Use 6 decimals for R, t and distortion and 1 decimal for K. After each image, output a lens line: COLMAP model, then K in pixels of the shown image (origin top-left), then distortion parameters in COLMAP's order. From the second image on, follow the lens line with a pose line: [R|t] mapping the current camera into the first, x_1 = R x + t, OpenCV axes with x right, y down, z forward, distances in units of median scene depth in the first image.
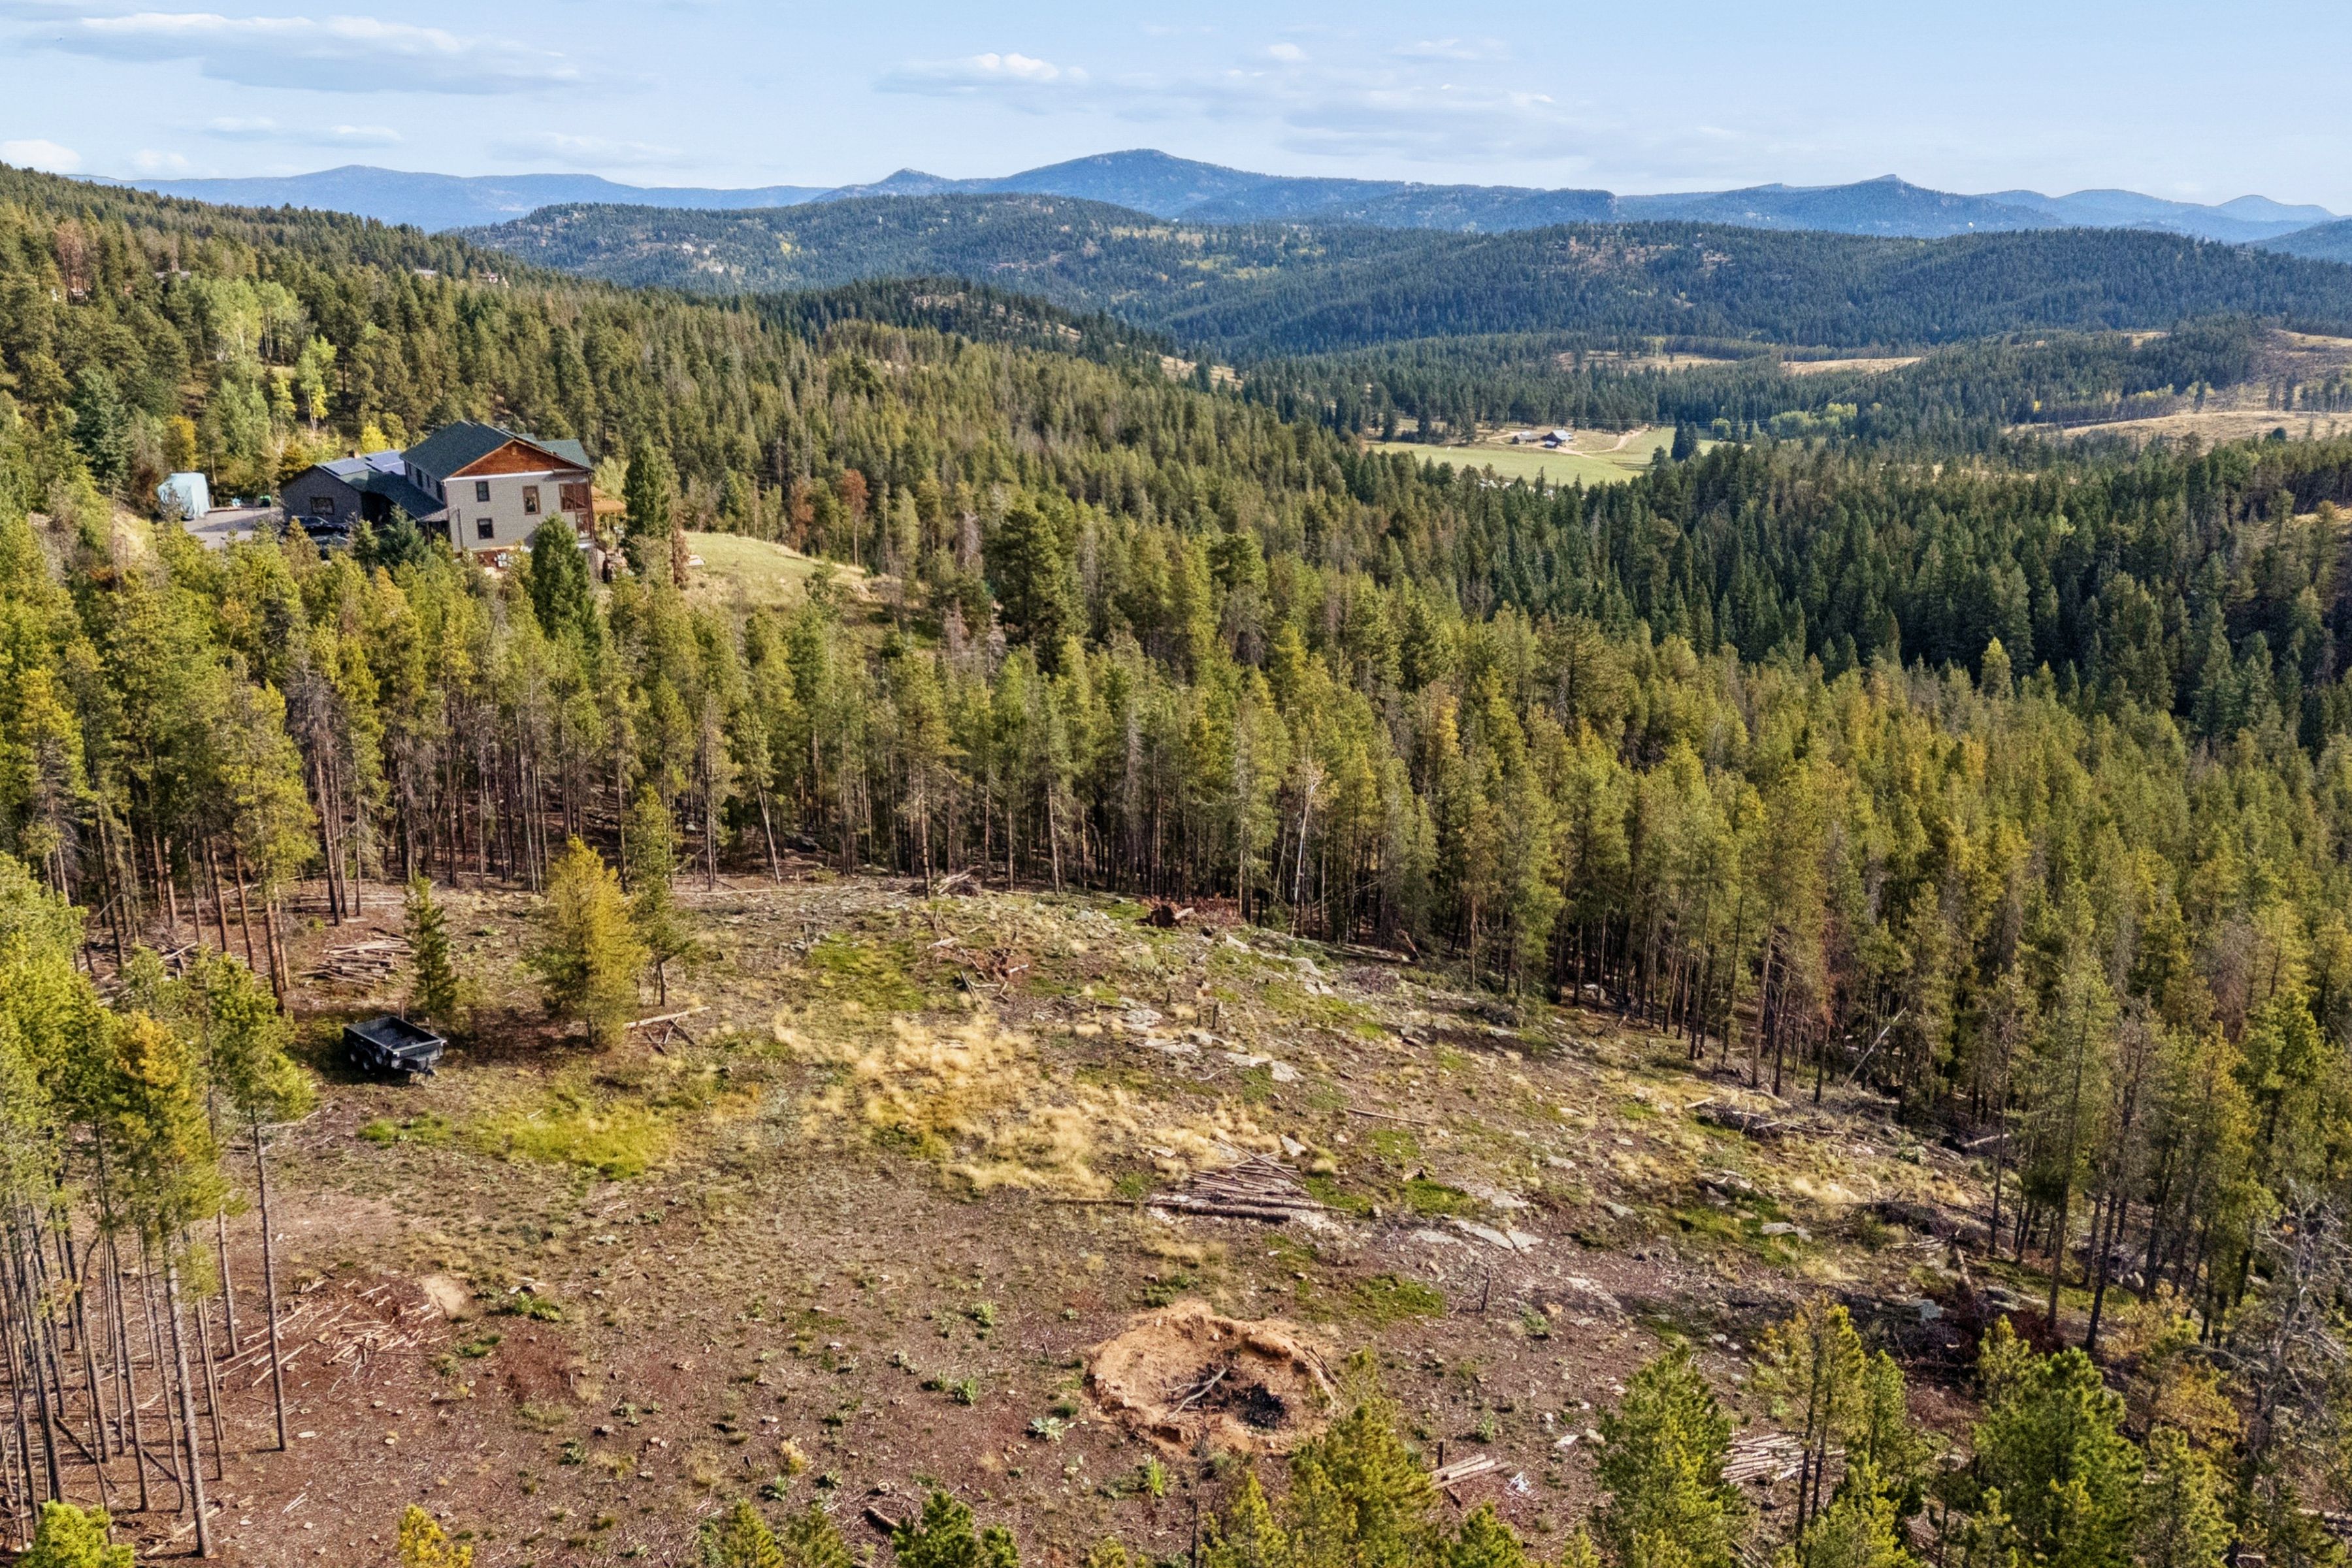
lens RADIAL K [[2104.4, 0, 1194.8], [0, 2104.4, 751.9], [0, 0, 1]] dist [0.137781, -0.262104]
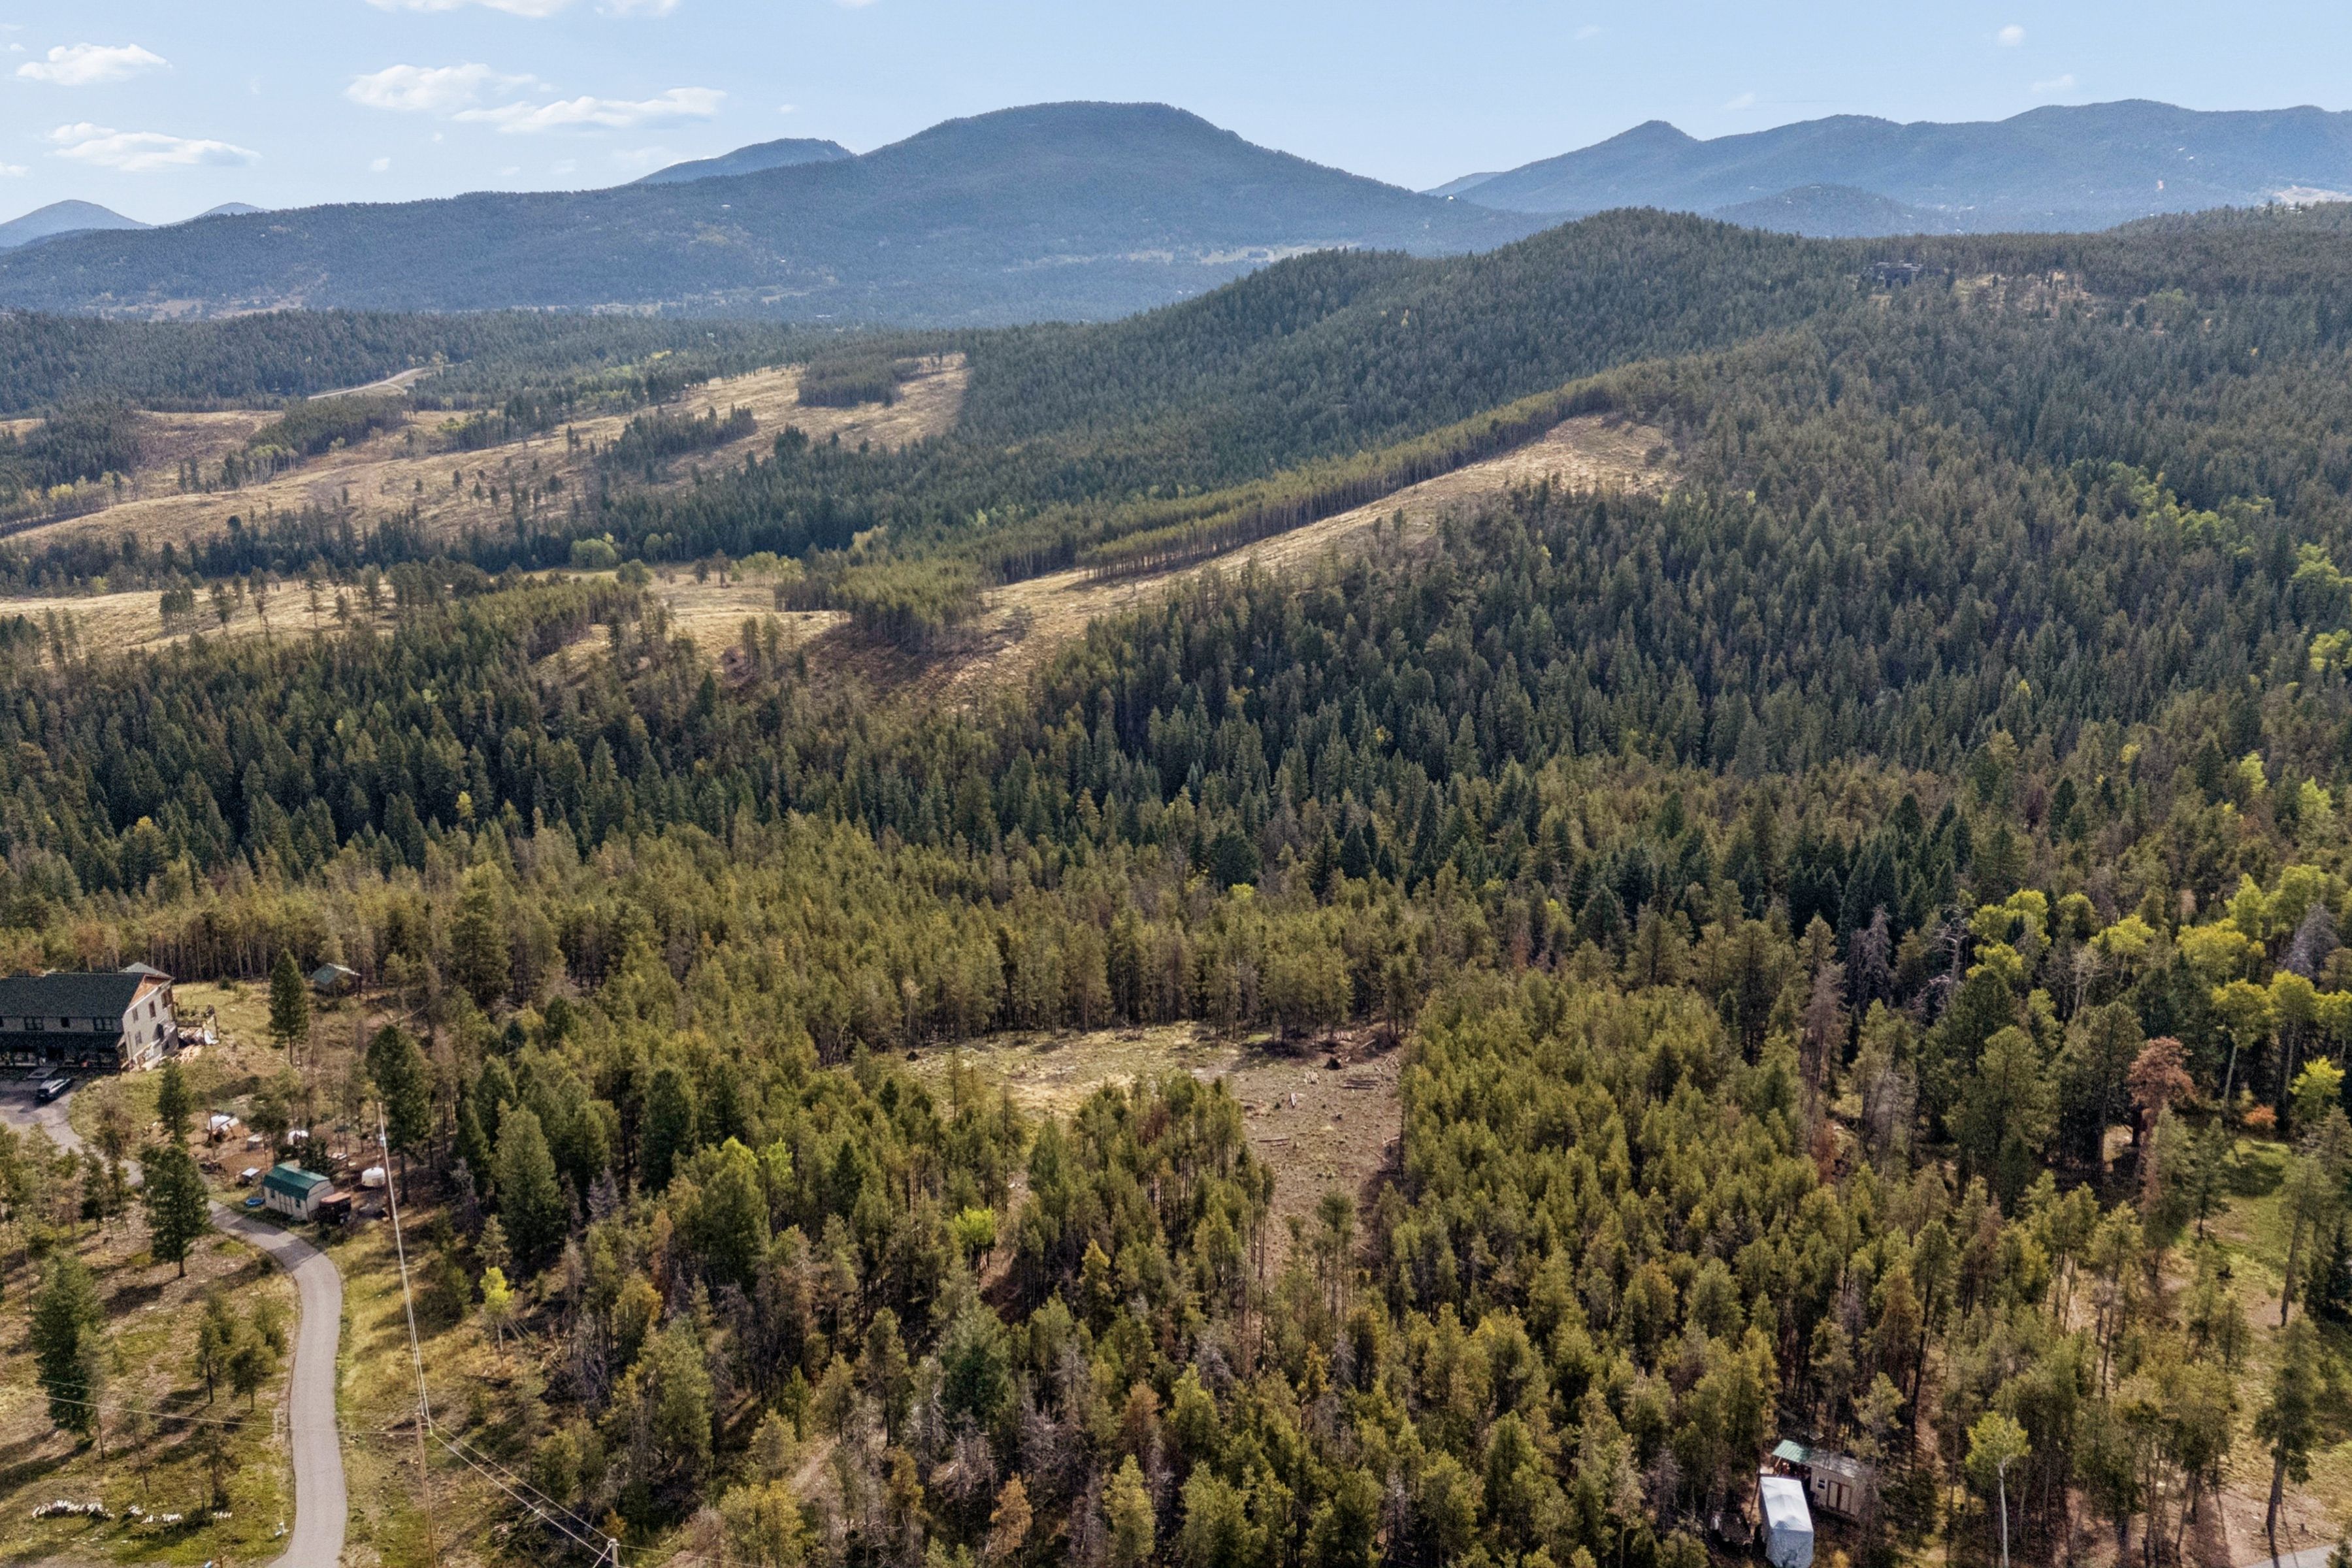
lens RADIAL K [[2123.6, 0, 1176.0], [0, 2123.6, 784.0], [0, 0, 1]] dist [0.166850, -0.215603]
pose [[0.540456, -0.249770, 0.803444, -0.565912], [0.231316, 0.962232, 0.143533, -0.164908], [-0.808950, 0.108276, 0.577820, -0.244316]]
